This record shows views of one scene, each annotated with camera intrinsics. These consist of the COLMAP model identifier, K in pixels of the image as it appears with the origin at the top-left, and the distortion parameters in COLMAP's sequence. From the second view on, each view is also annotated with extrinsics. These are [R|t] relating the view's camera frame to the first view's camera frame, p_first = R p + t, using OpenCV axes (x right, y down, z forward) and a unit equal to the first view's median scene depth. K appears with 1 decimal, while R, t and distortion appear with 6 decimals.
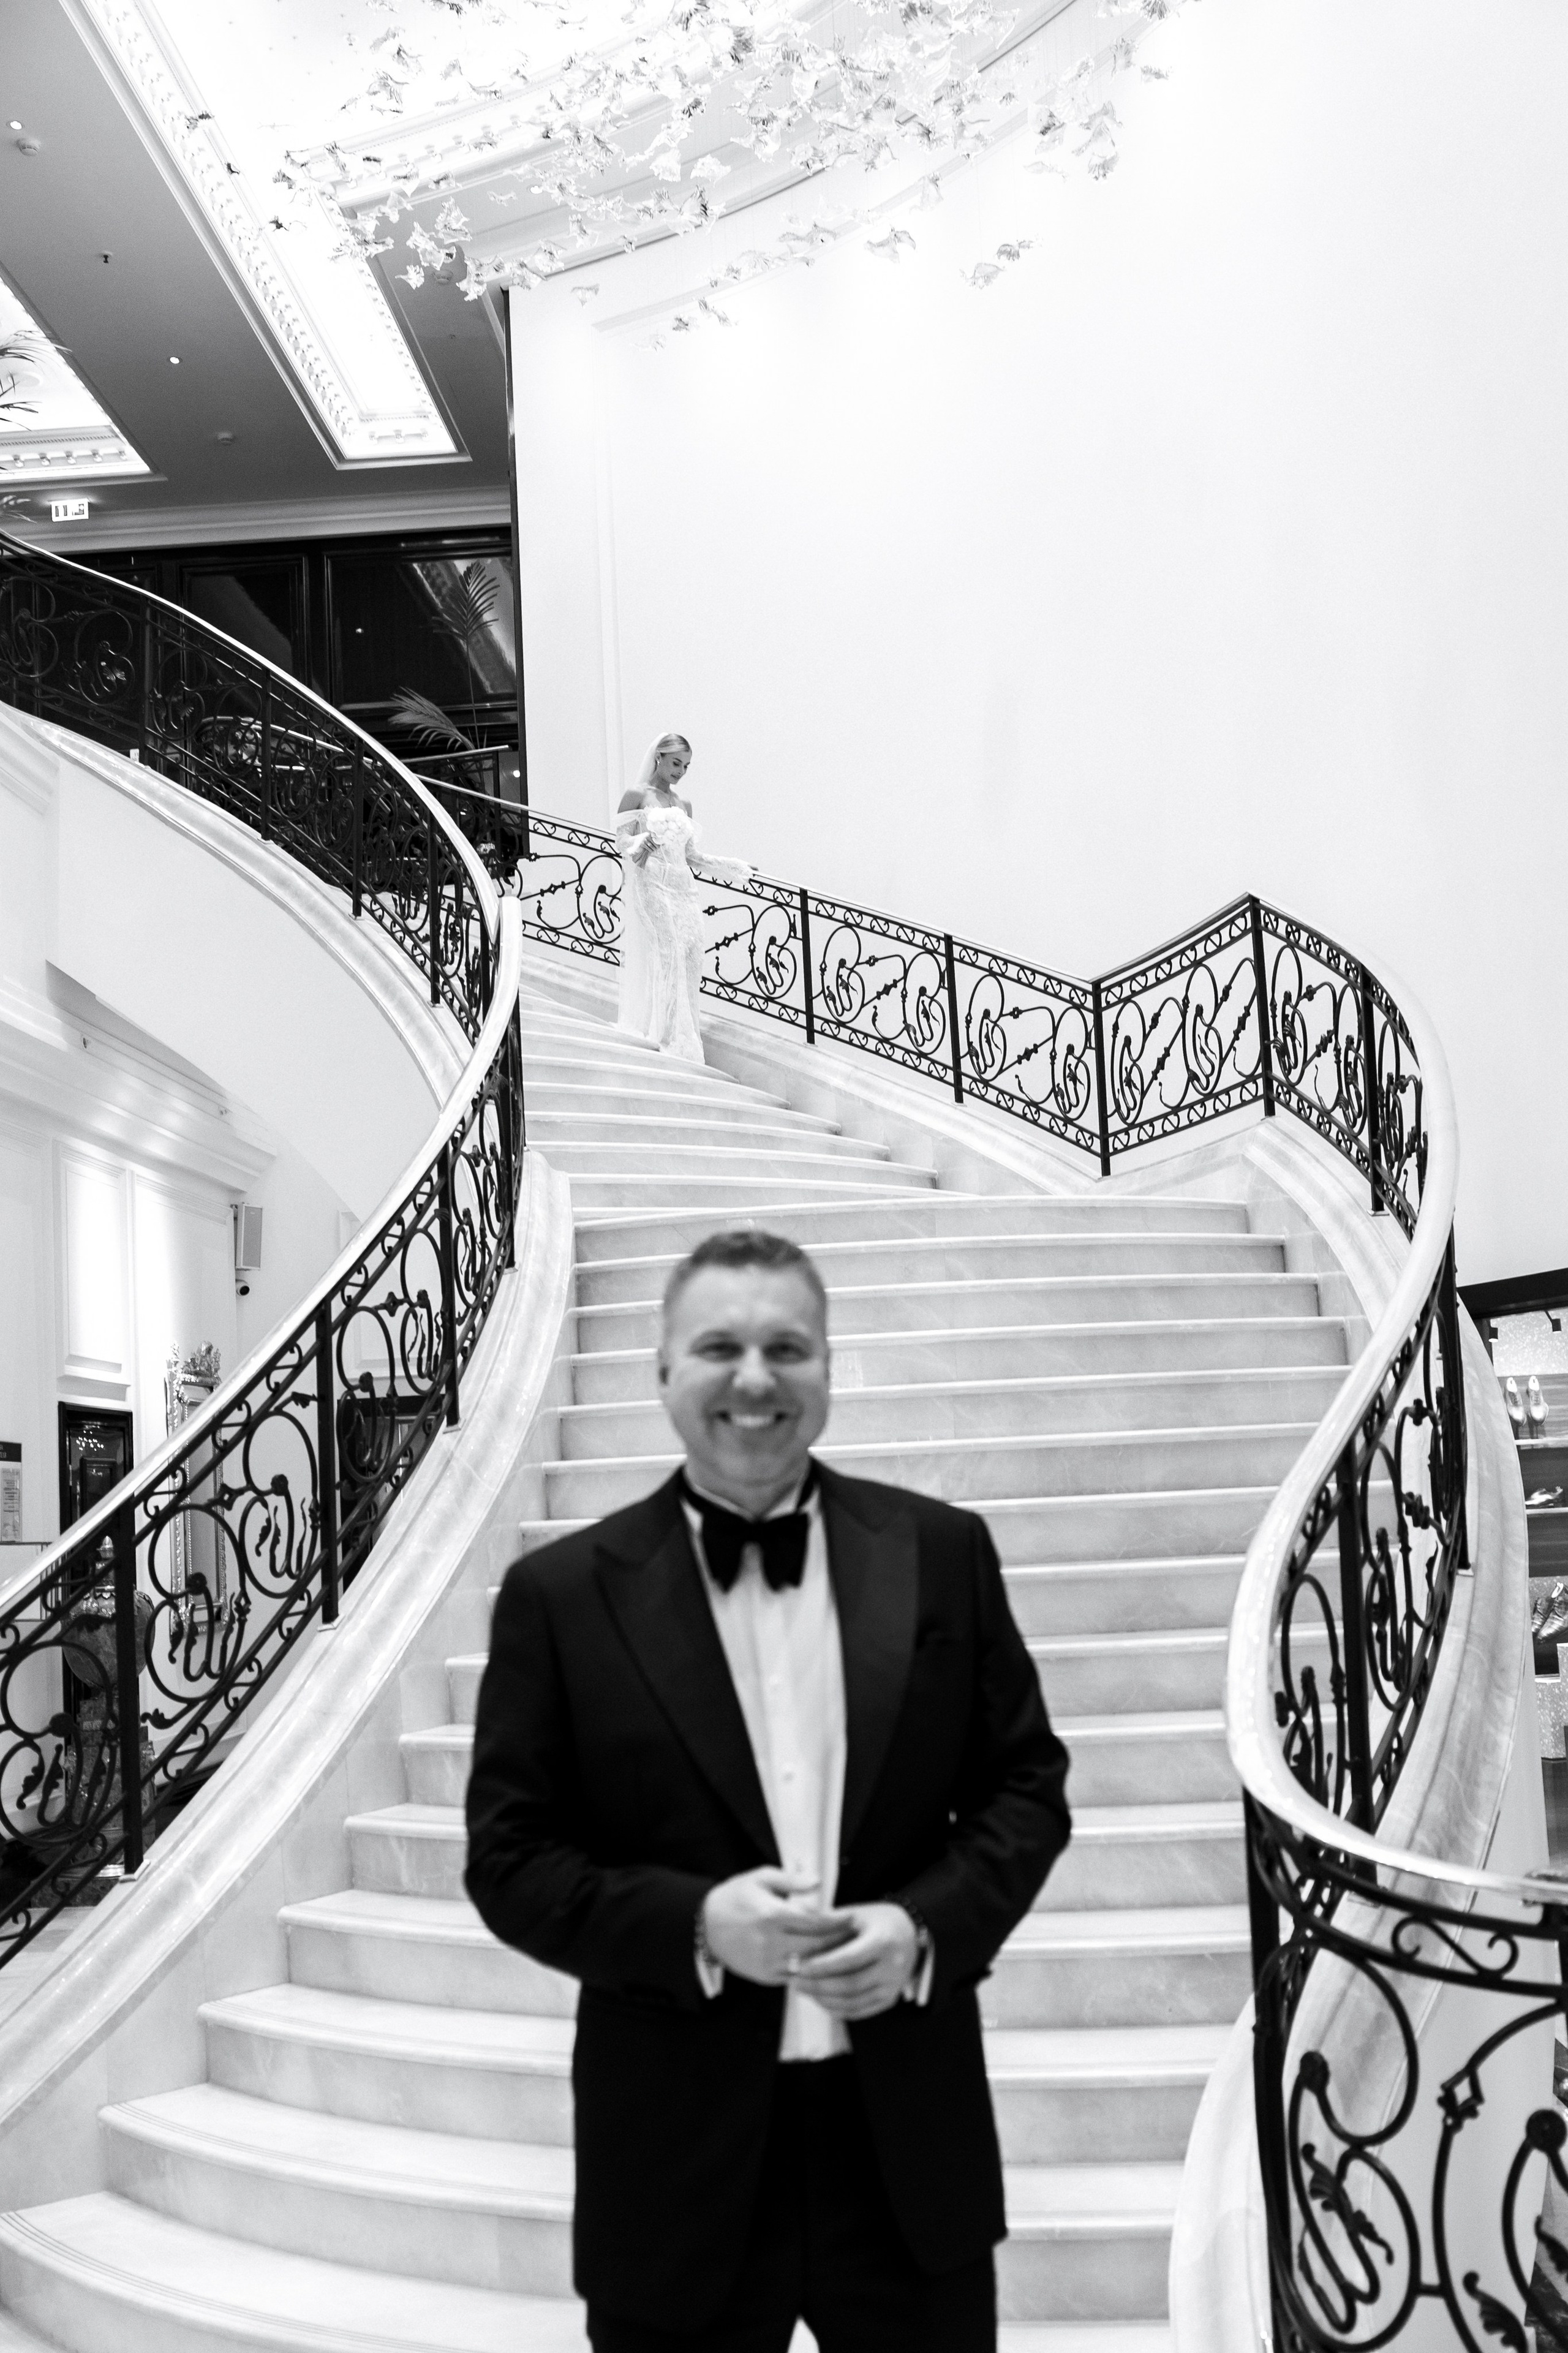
lens RADIAL K [[2244.6, 0, 784.0], [0, 2244.6, 1176.5], [0, 0, 1]] dist [0.089320, -0.293114]
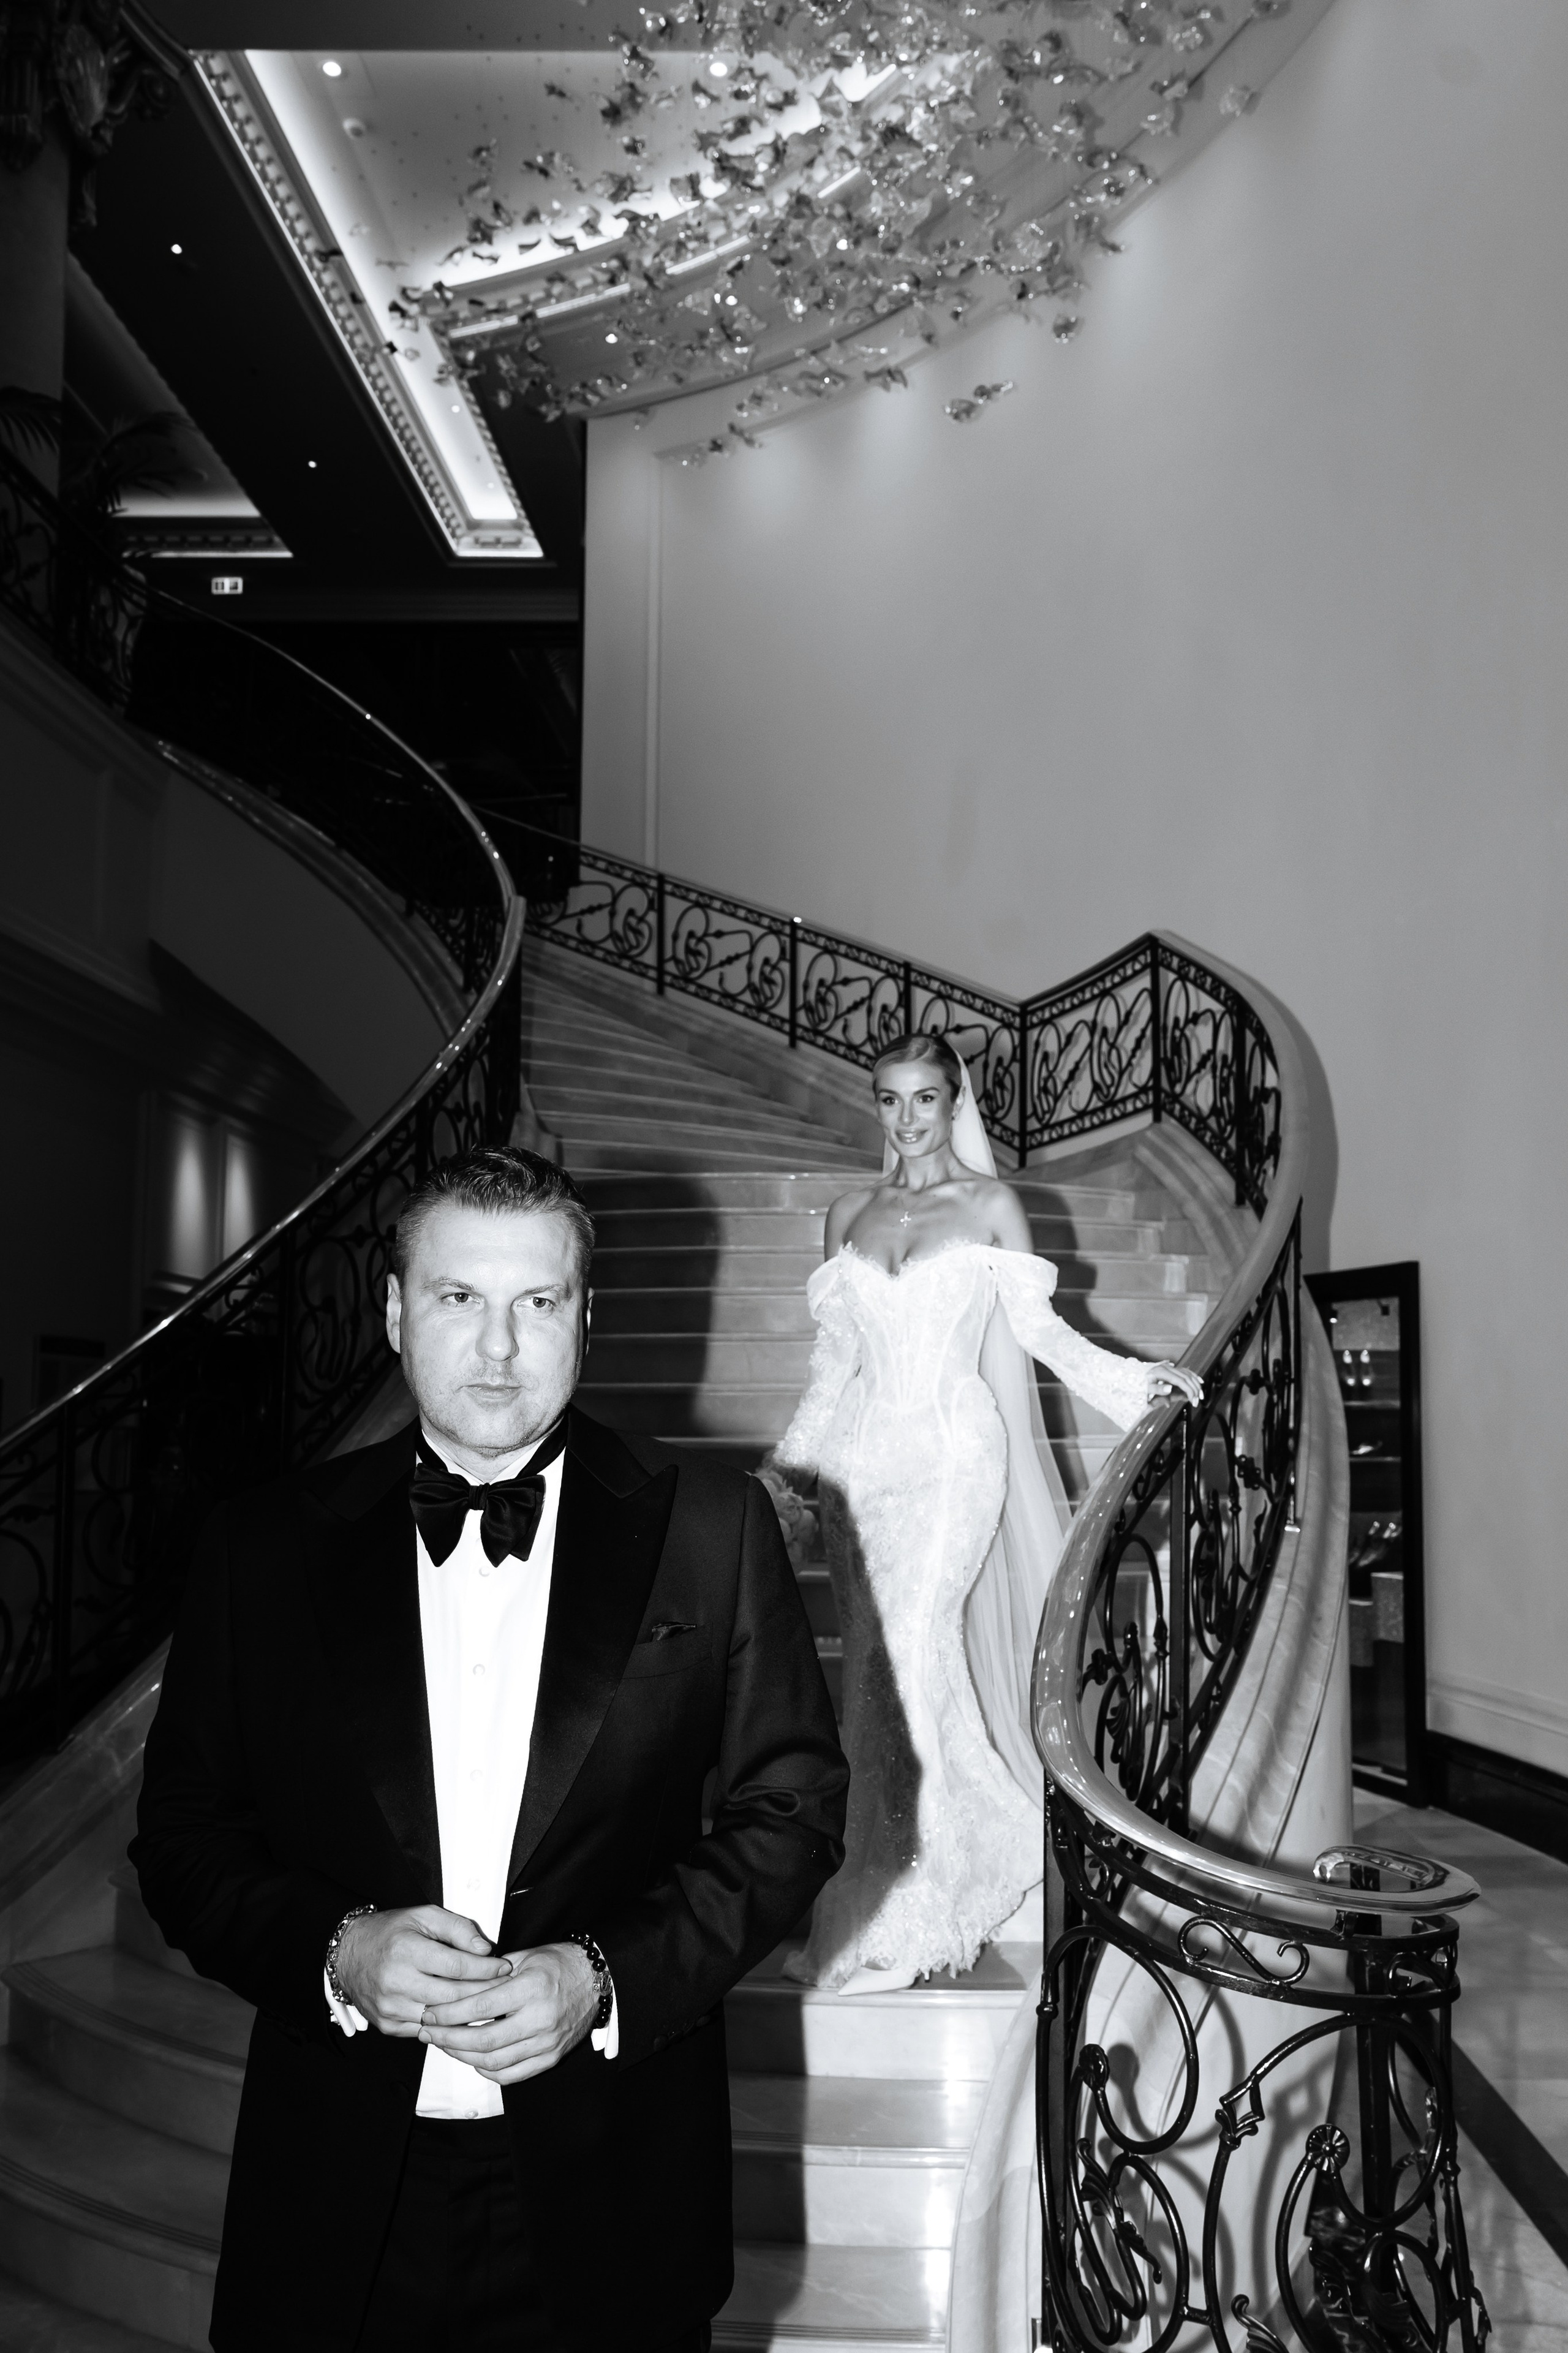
lens RADIAL K [[1600.3, 0, 907.4], [0, 1600.3, 1181.8], [0, 0, 1]] dist [0.052719, -0.140325]
pose [[0.997789, 0.055447, 0.036641, 0.053801], [-0.055443, 0.998461, -0.001122, 0.012461], [-0.036647, -0.000912, 0.999328, 0.157091]]
